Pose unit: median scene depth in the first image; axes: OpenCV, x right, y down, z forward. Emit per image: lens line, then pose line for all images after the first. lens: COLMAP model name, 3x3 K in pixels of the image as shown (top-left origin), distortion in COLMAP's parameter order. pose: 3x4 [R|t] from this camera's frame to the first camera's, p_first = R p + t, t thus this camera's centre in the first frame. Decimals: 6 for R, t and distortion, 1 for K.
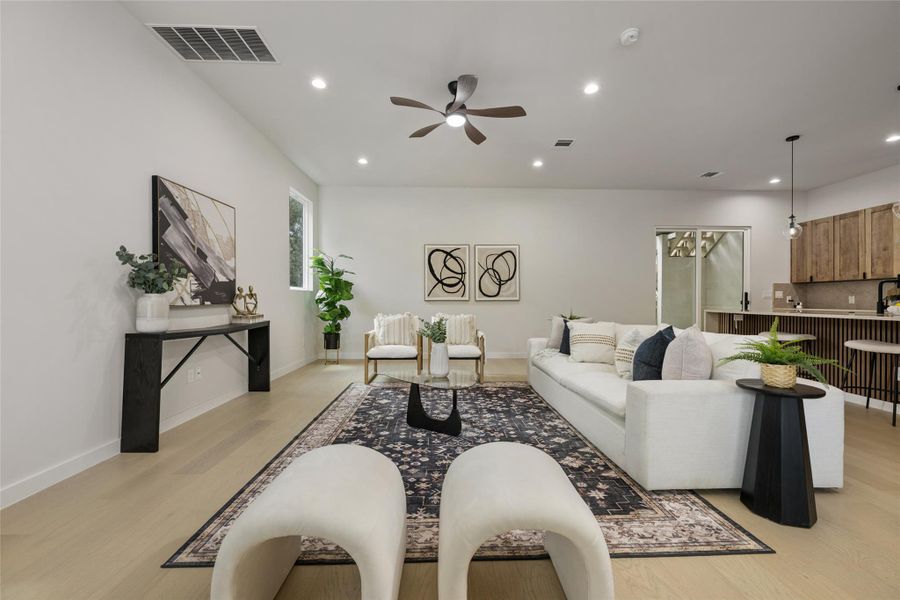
lens RADIAL K [[355.6, 0, 449.6], [0, 355.6, 299.8], [0, 0, 1]] dist [-0.010161, -0.000023]
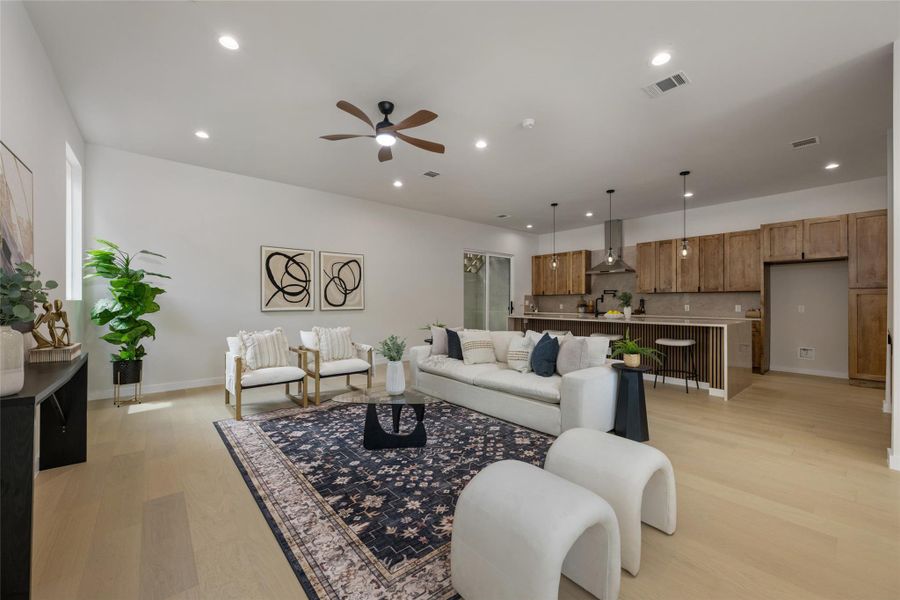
lens RADIAL K [[355.6, 0, 451.3], [0, 355.6, 301.6], [0, 0, 1]] dist [-0.010161, -0.000023]
pose [[0.777285, 0.000291, 0.629148, -0.290120], [-0.002460, 0.999994, 0.002577, -0.027981], [-0.629144, -0.003551, 0.777281, 0.055918]]
